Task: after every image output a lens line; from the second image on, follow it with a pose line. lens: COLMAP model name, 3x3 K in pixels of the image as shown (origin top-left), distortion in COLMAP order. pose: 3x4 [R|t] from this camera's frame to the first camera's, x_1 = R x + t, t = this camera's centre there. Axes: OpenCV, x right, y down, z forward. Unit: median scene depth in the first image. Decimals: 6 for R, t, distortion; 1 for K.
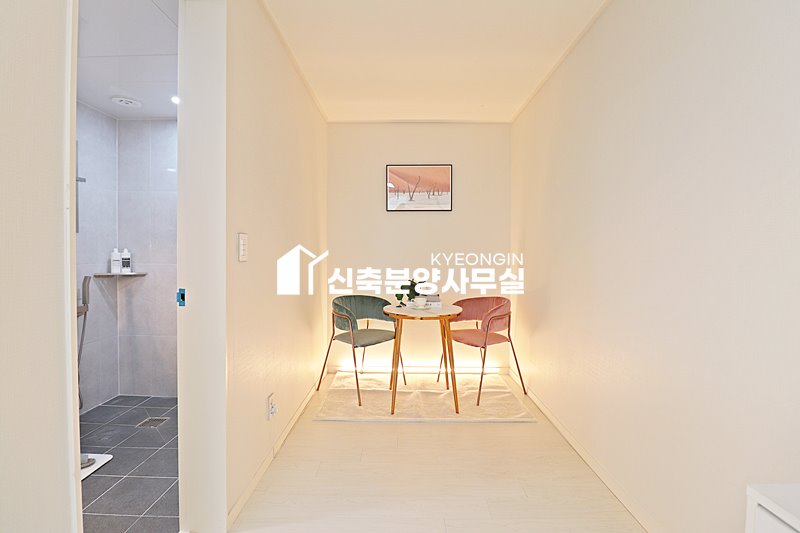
lens RADIAL K [[366.2, 0, 401.0], [0, 366.2, 262.5], [0, 0, 1]] dist [-0.010732, -0.006316]
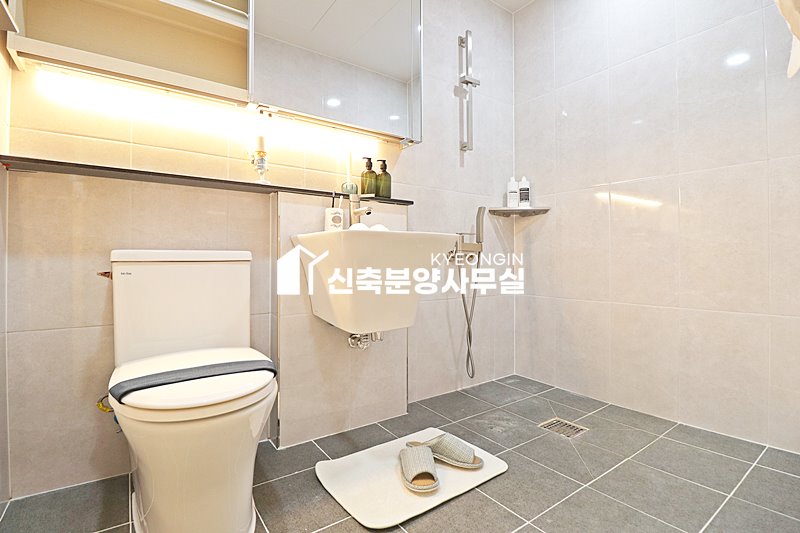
lens RADIAL K [[366.2, 0, 394.5], [0, 366.2, 268.2], [0, 0, 1]] dist [-0.010732, -0.006316]
pose [[0.568467, -0.009520, -0.822651, -0.303478], [-0.009019, 0.999801, -0.017802, 0.166685], [0.822657, 0.017539, 0.568268, 0.371295]]
